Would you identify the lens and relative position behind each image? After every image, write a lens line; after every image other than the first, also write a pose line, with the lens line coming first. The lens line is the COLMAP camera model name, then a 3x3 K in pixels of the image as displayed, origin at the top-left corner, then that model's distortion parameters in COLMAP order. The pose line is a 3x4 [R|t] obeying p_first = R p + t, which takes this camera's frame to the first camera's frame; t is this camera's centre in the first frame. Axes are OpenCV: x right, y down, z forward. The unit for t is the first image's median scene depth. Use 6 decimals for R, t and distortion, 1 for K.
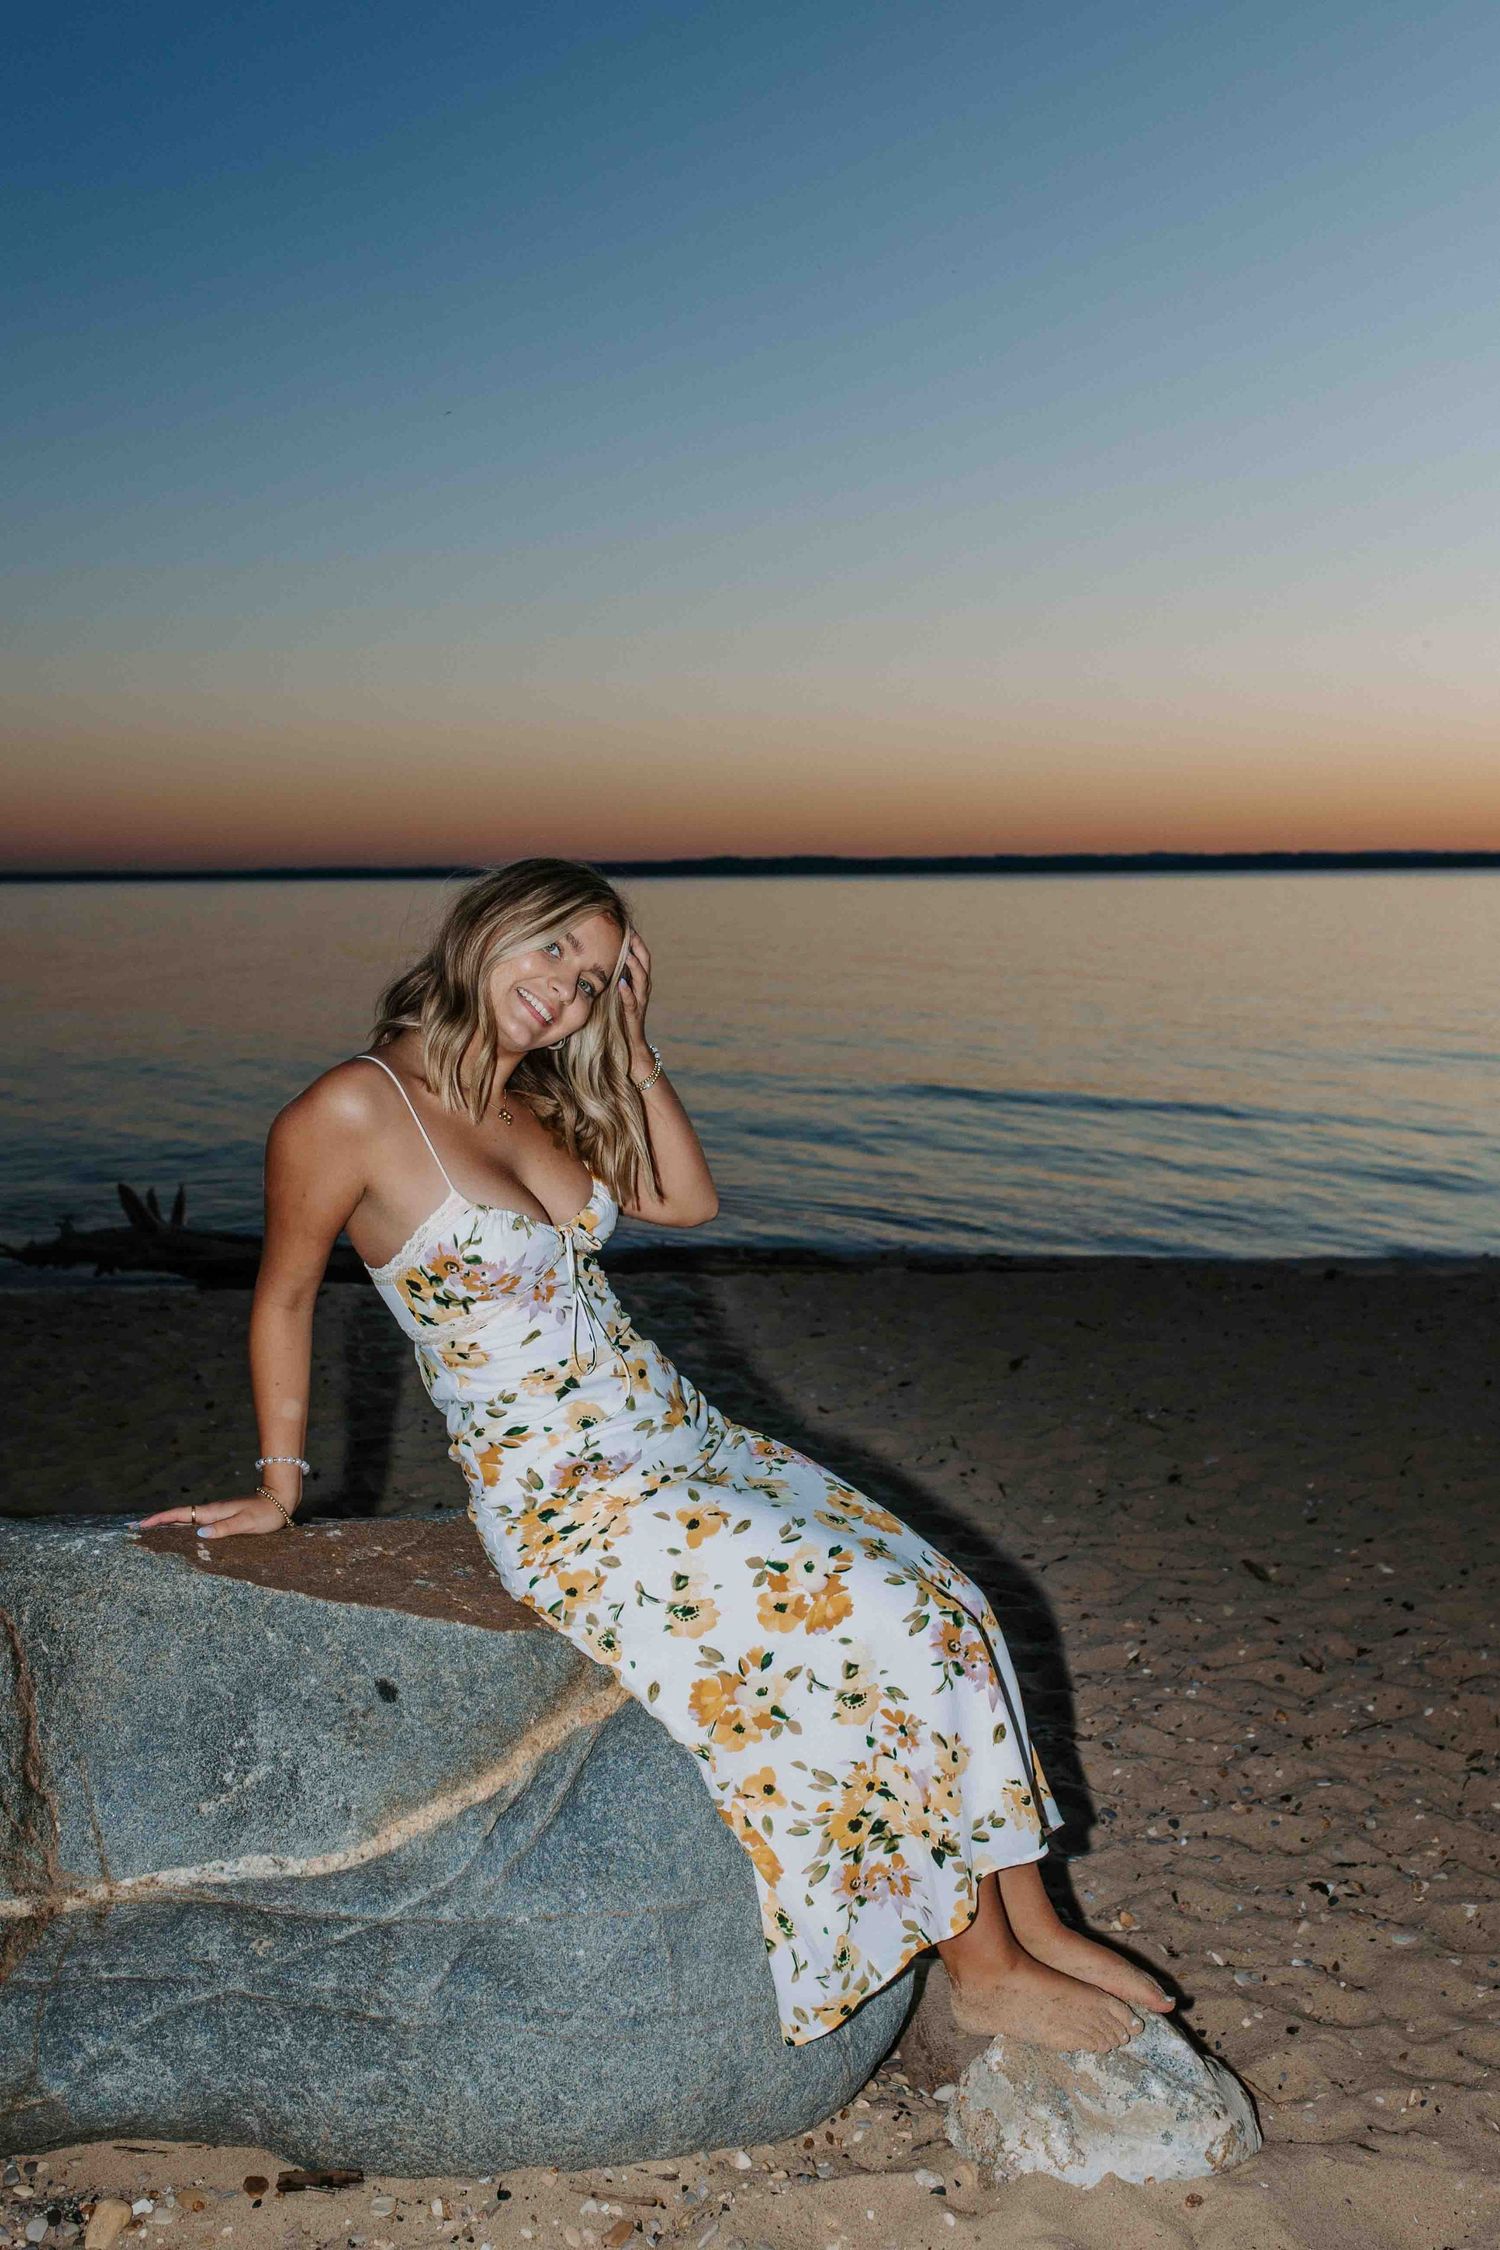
lens RADIAL K [[2377.5, 0, 750.0], [0, 2377.5, 1125.0], [0, 0, 1]] dist [0.012513, -0.032687]
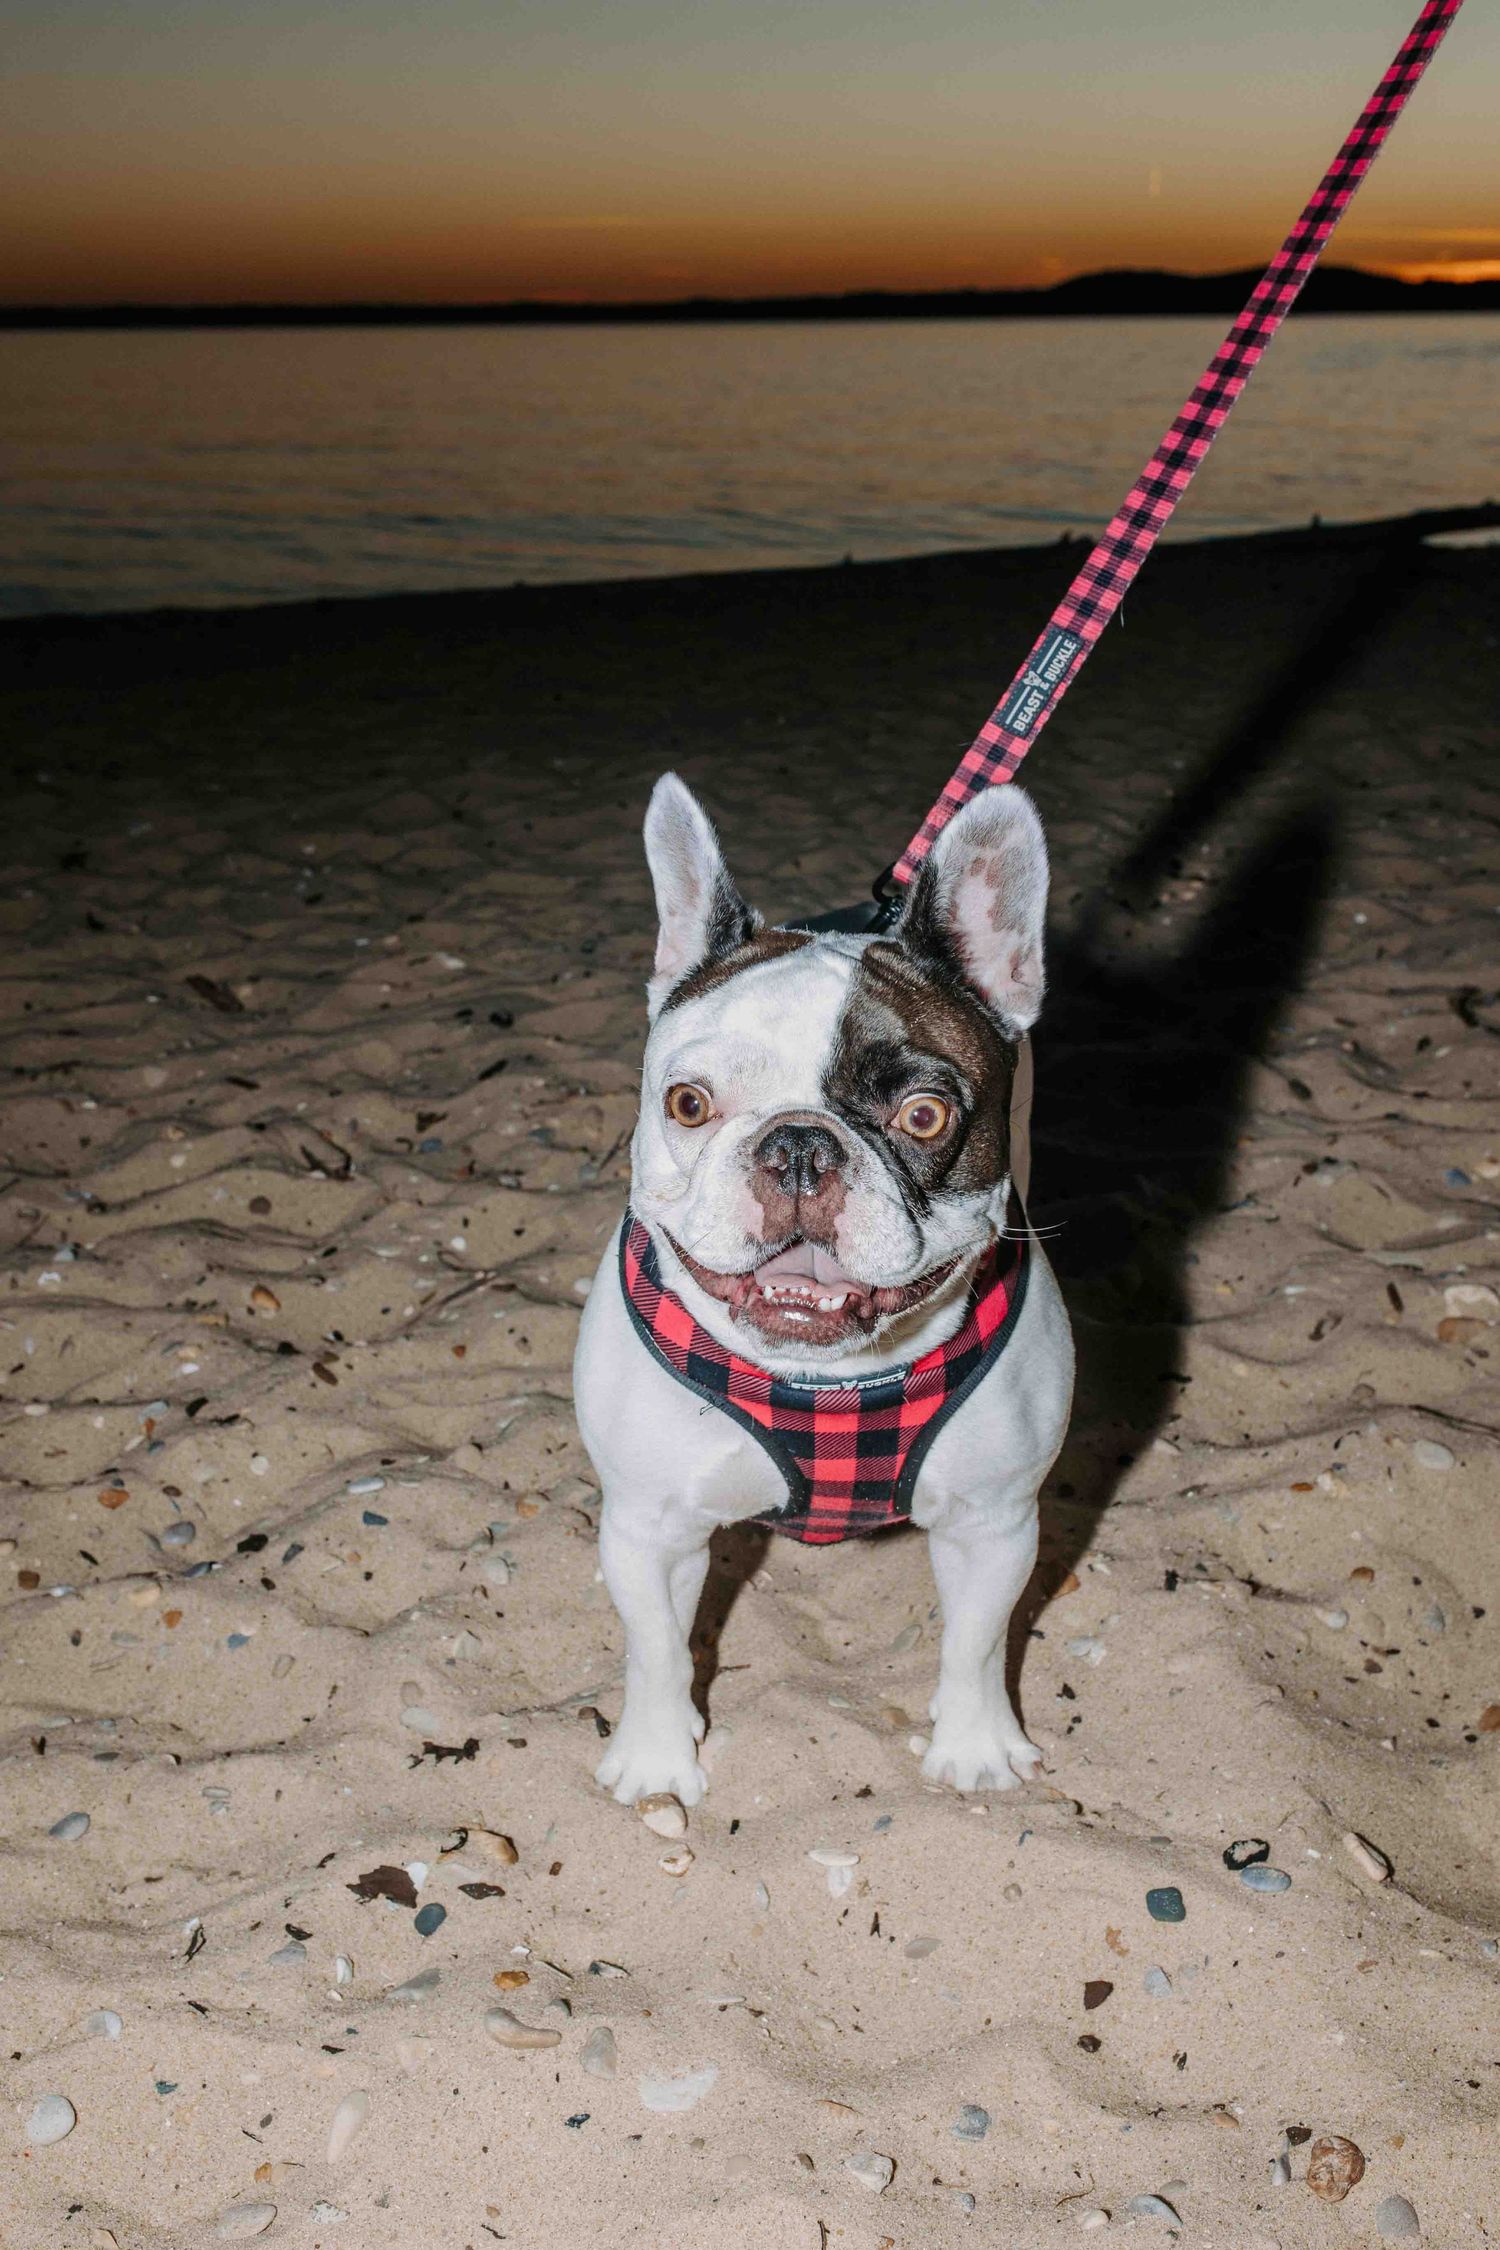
lens RADIAL K [[2234.3, 0, 768.7], [0, 2234.3, 1131.7], [0, 0, 1]] dist [-0.002022, 0.010292]
pose [[0.908394, -0.148759, 0.390757, 0.139750], [0.055282, 0.969095, 0.240415, 0.115545], [-0.414444, -0.196790, 0.888544, 0.556187]]
